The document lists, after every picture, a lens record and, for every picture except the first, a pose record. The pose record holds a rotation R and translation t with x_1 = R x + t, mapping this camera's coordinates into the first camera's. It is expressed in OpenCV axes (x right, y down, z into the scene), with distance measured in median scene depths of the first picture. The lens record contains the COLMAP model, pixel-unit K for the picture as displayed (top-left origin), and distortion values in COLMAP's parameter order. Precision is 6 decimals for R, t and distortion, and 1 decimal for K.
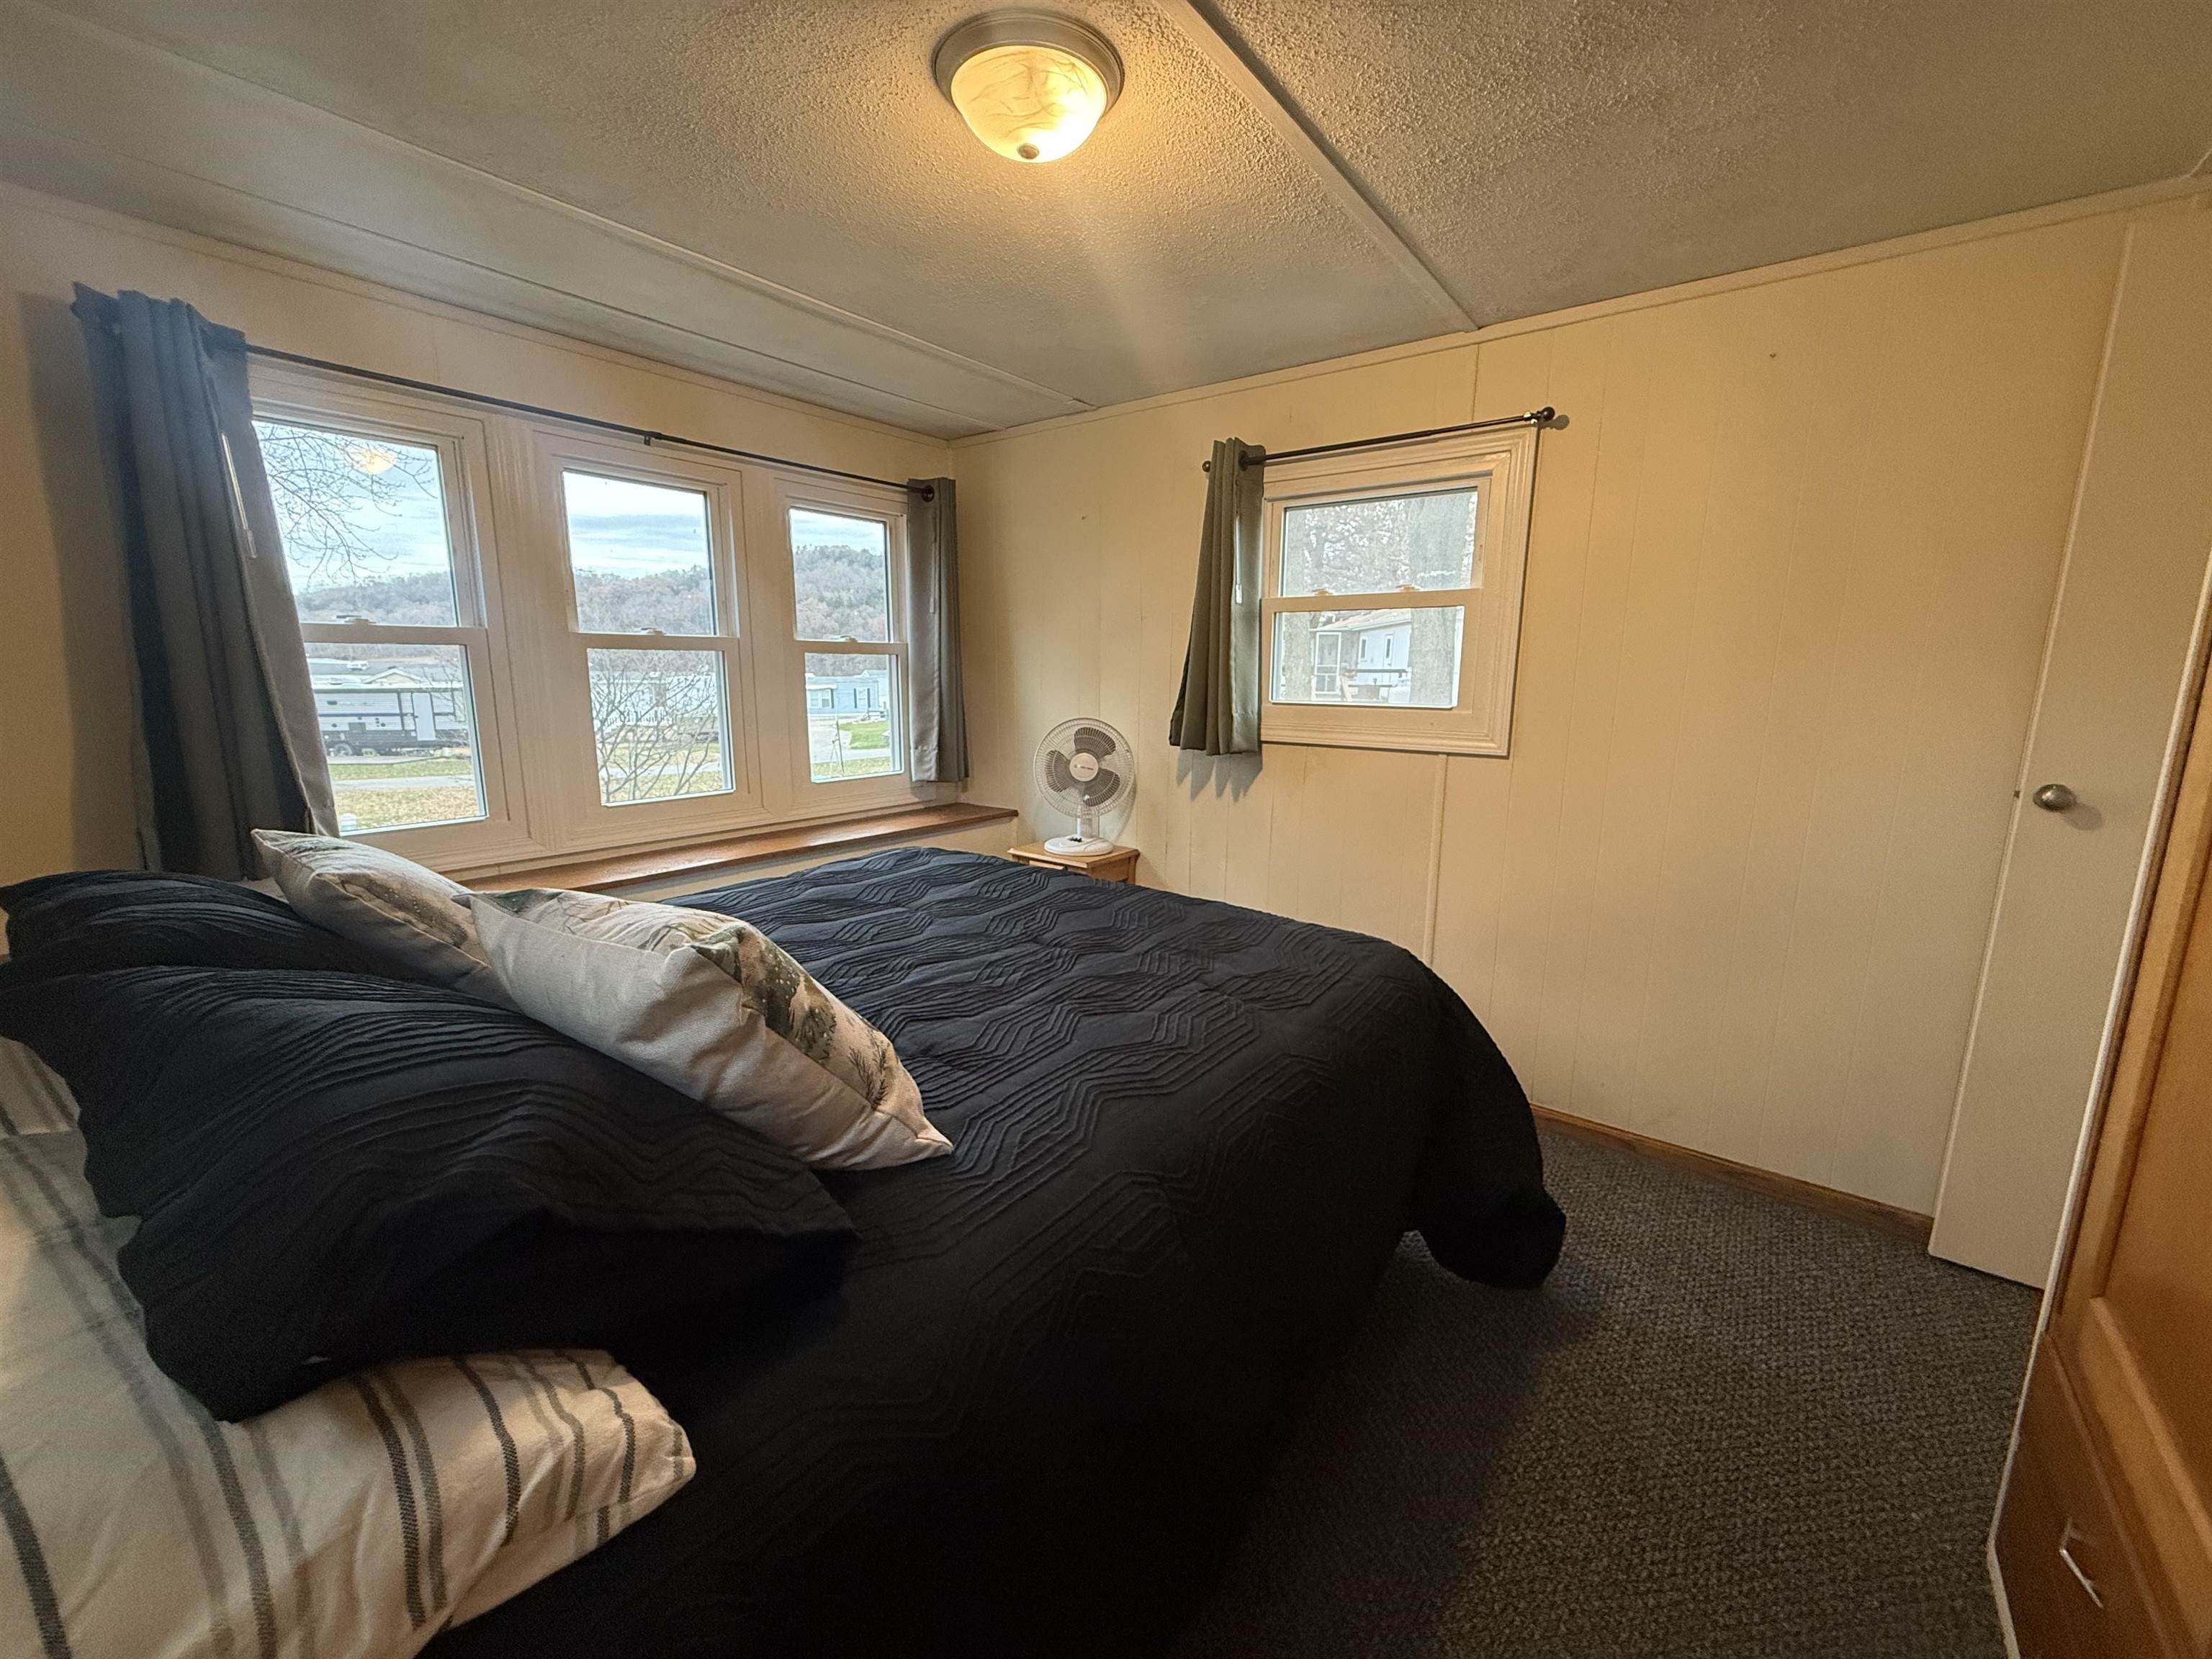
lens RADIAL K [[873.8, 0, 1107.0], [0, 873.8, 819.9], [0, 0, 1]] dist [-0.004221, 0.000896]
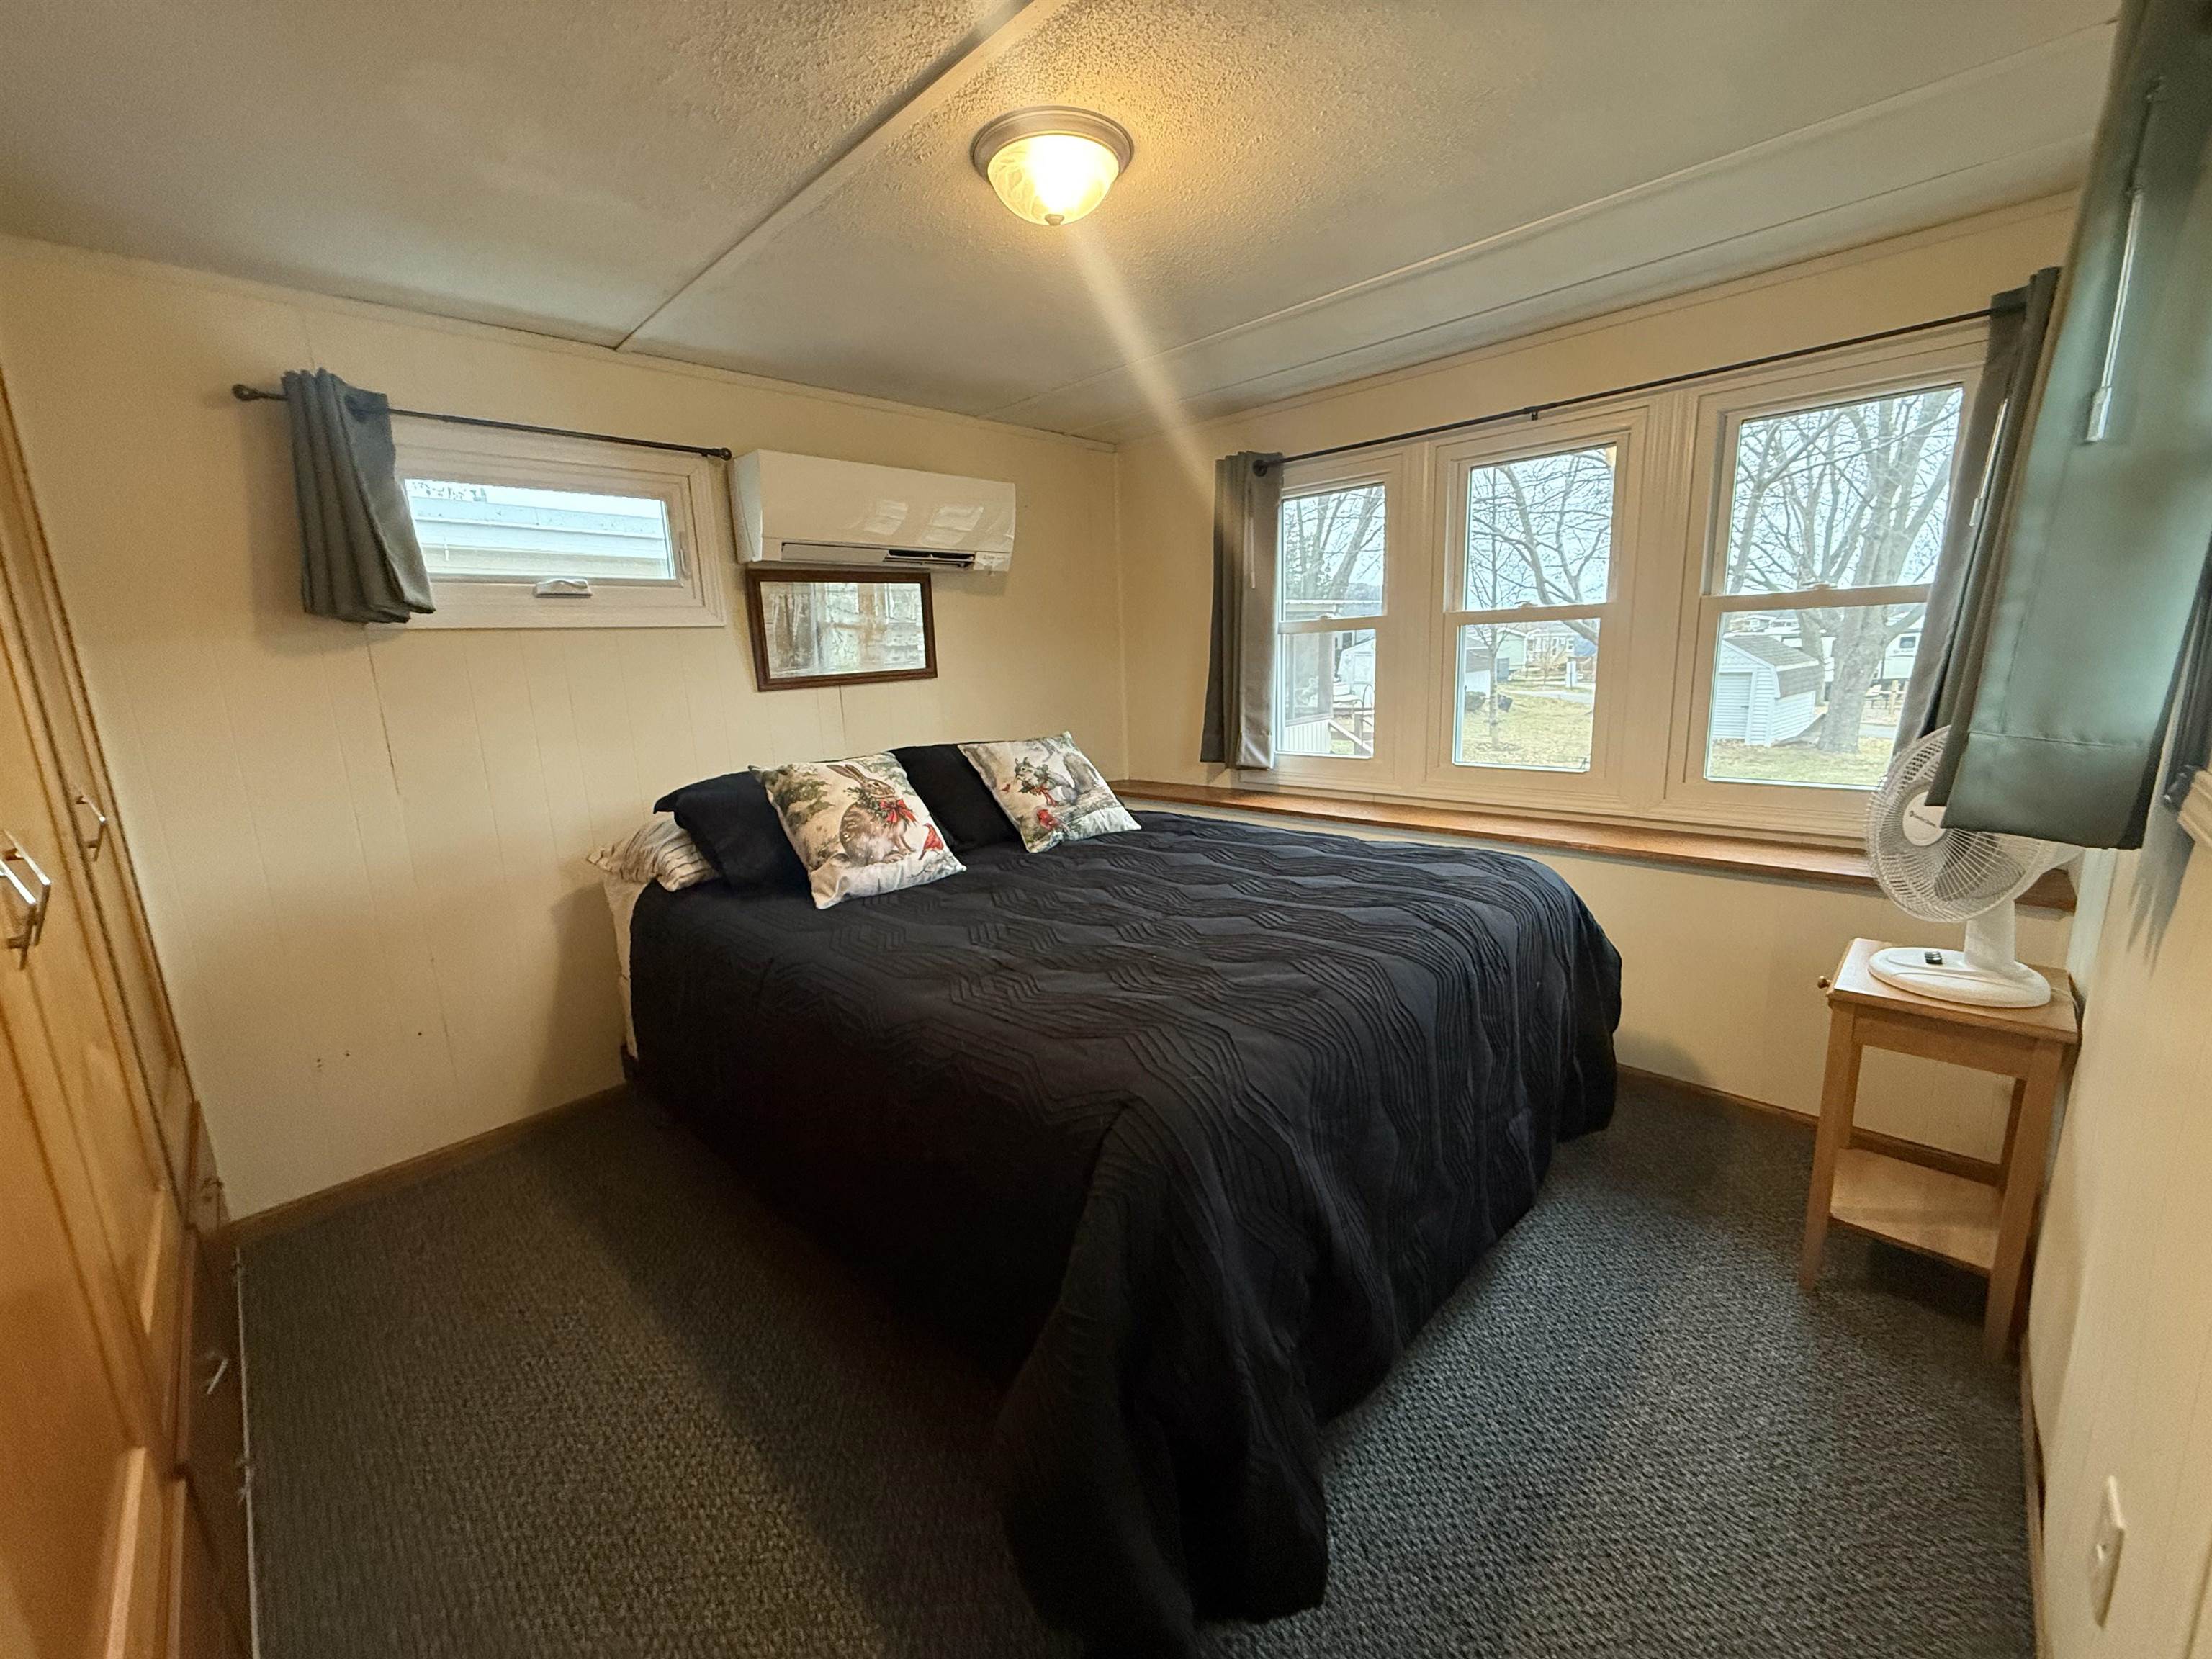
lens RADIAL K [[873.8, 0, 1106.6], [0, 873.8, 838.9], [0, 0, 1]] dist [-0.004221, 0.000896]
pose [[-0.119672, 0.207485, -0.970891, 0.686183], [-0.128096, 0.966518, 0.222340, -0.130473], [0.984515, 0.150975, -0.089087, 0.734491]]
